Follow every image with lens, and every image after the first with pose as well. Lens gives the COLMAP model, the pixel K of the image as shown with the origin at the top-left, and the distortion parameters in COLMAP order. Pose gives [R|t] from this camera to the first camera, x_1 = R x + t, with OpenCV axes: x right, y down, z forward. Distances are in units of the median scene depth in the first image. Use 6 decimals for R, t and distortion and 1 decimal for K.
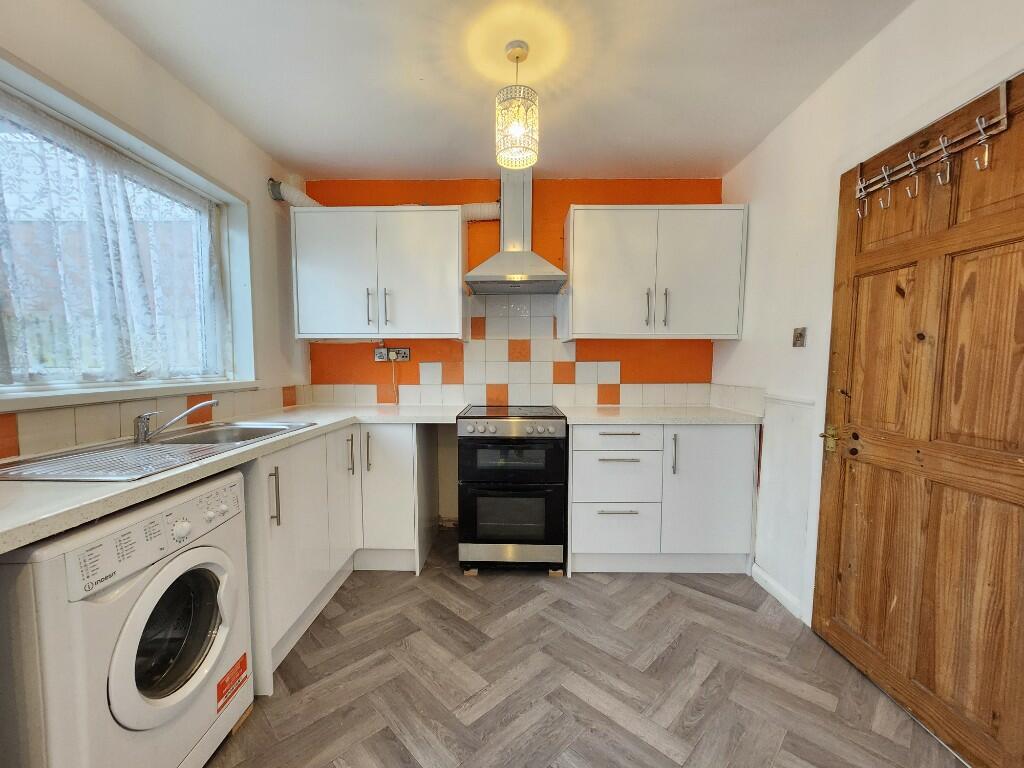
lens RADIAL K [[398.6, 0, 505.3], [0, 398.6, 391.9], [0, 0, 1]] dist [-0.008528, 0.002671]
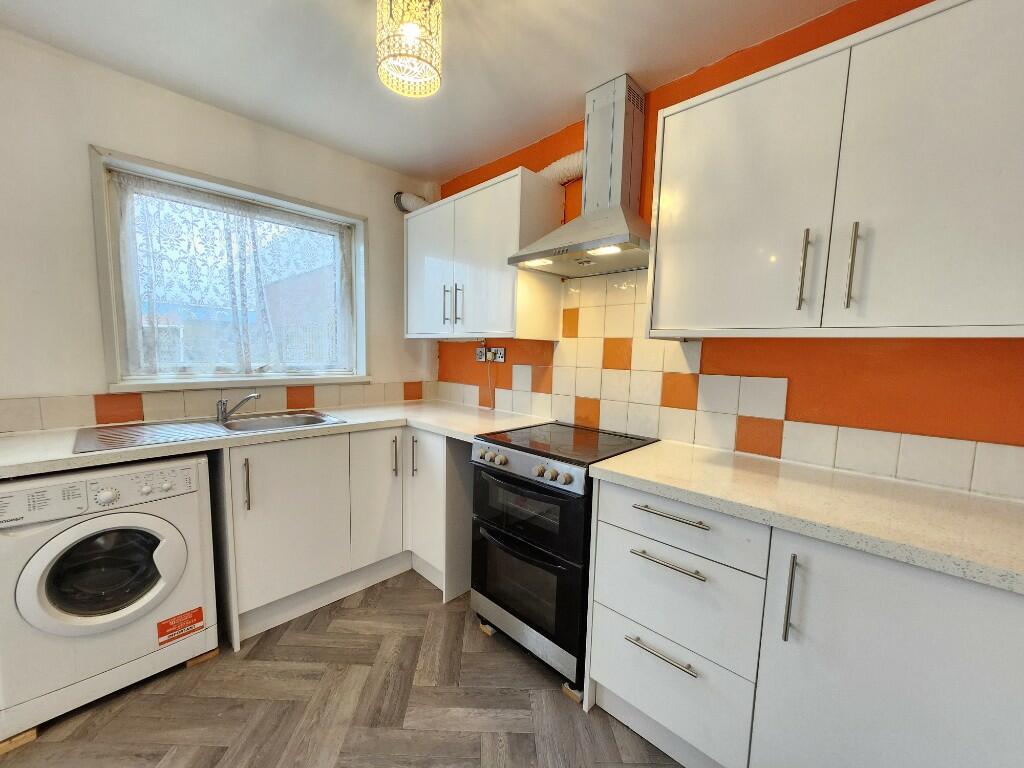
lens RADIAL K [[398.6, 0, 505.3], [0, 398.6, 391.9], [0, 0, 1]] dist [-0.008528, 0.002671]
pose [[0.729390, 0.089687, -0.678194, 0.464786], [-0.072961, 0.995913, 0.053235, -0.074619], [0.680196, 0.010653, 0.732953, 0.443116]]
